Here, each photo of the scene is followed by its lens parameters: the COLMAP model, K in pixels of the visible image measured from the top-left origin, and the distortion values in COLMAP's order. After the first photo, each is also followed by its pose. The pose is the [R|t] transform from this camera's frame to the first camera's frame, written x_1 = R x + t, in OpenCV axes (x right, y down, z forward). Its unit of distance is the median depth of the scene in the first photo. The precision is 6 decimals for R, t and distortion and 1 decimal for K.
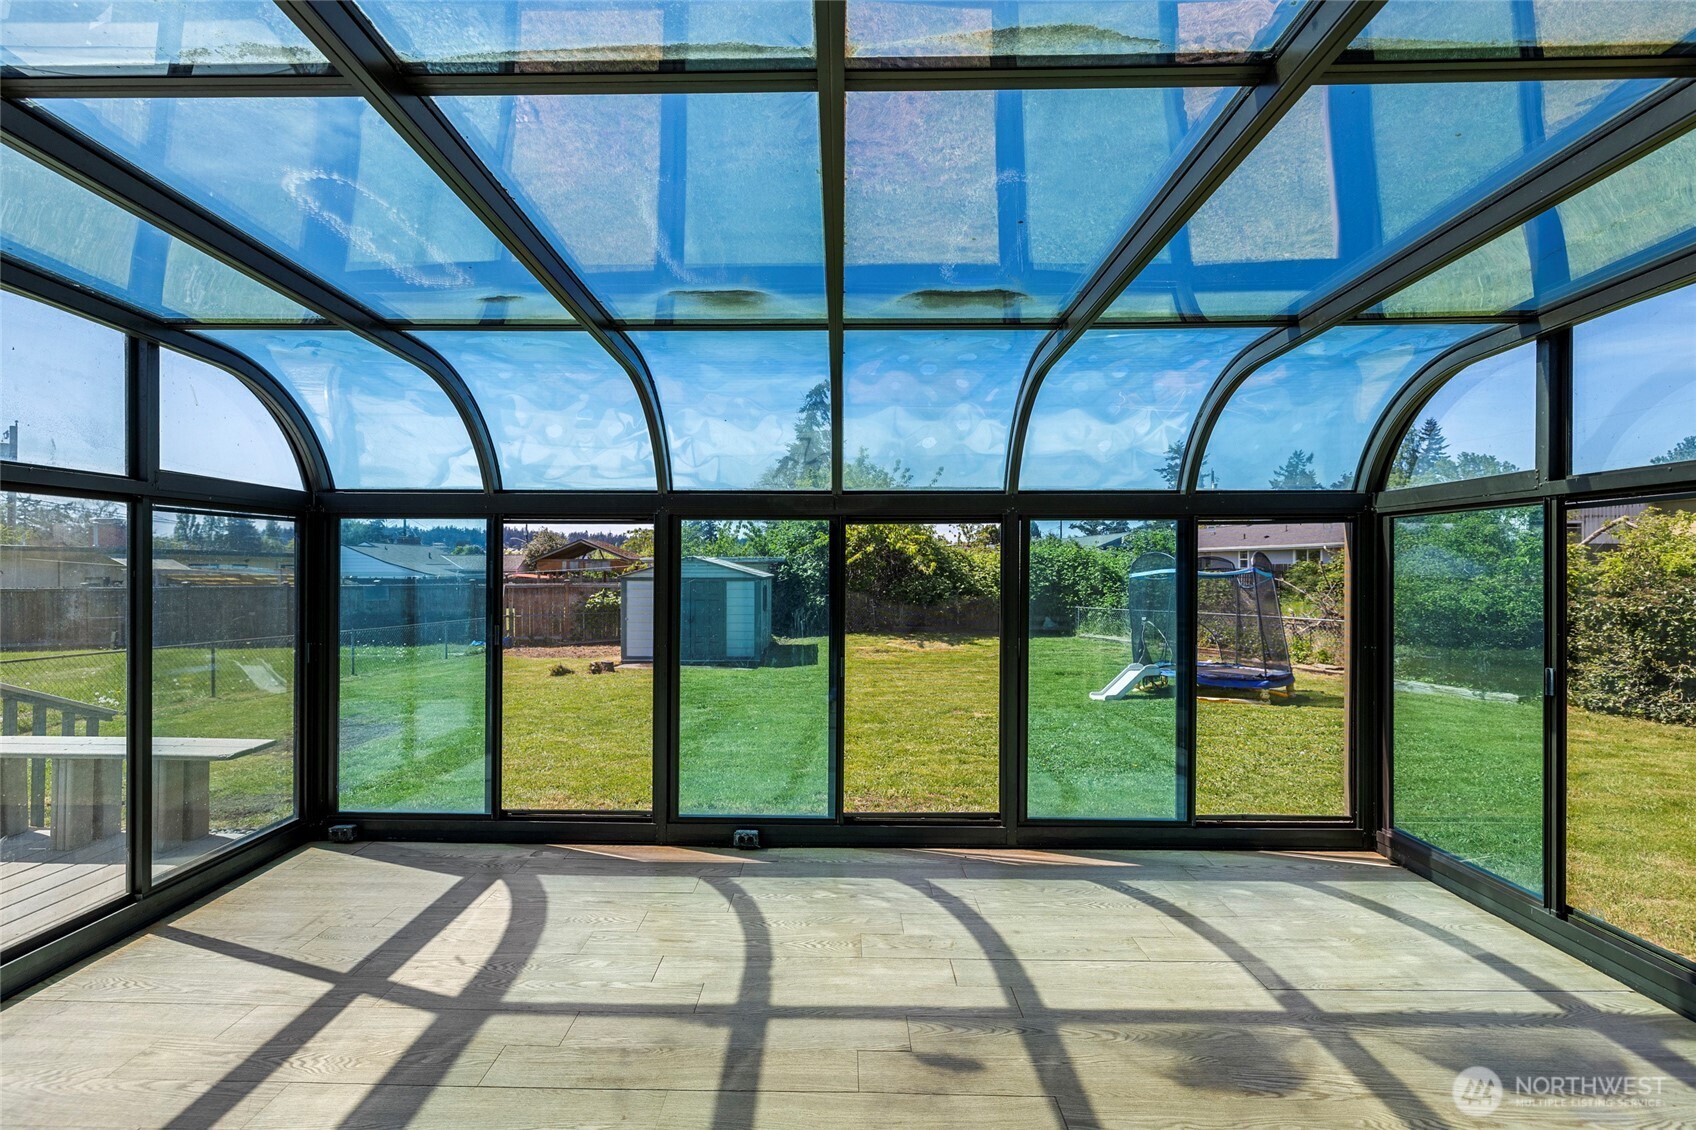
lens RADIAL K [[704.6, 0, 842.4], [0, 704.6, 555.2], [0, 0, 1]] dist [-0.000897, -0.000459]
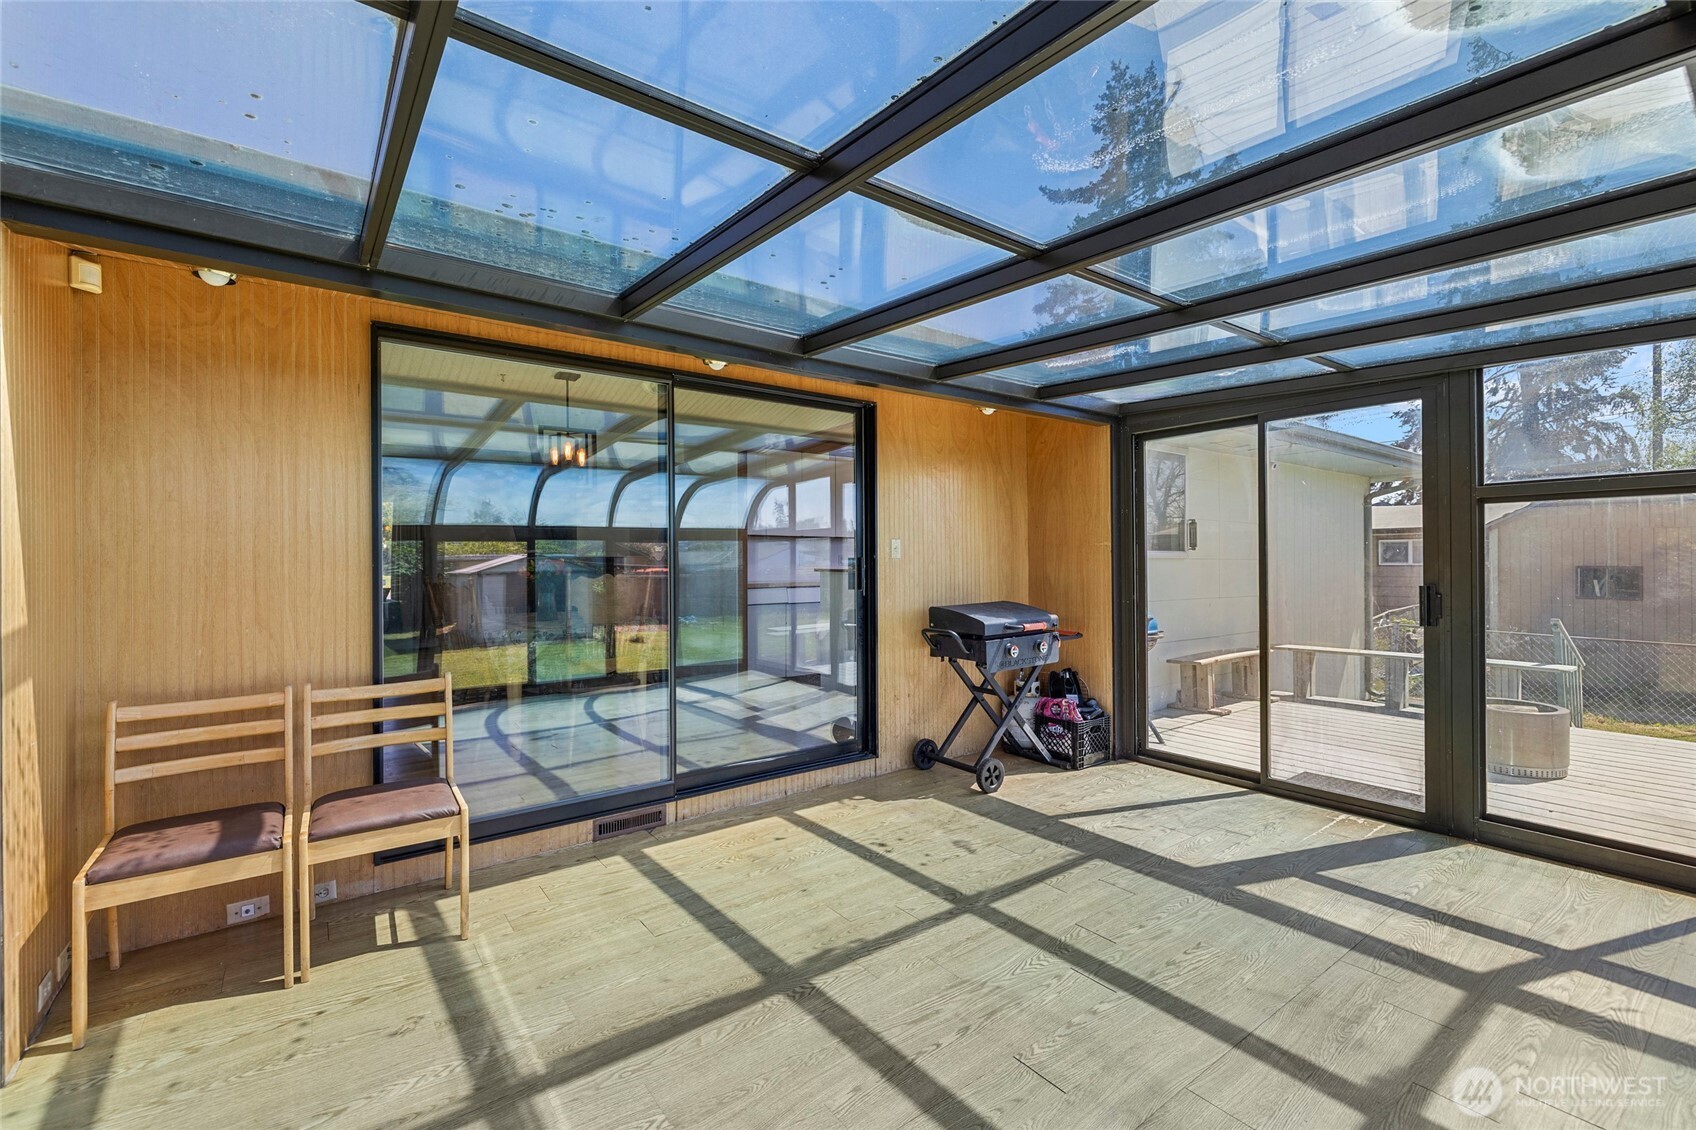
lens RADIAL K [[704.6, 0, 842.4], [0, 704.6, 555.2], [0, 0, 1]] dist [-0.000897, -0.000459]
pose [[-0.757195, -0.010822, -0.653099, 0.898379], [-0.004957, 0.999929, -0.010823, 0.075455], [0.653170, -0.004958, -0.757195, 1.329279]]
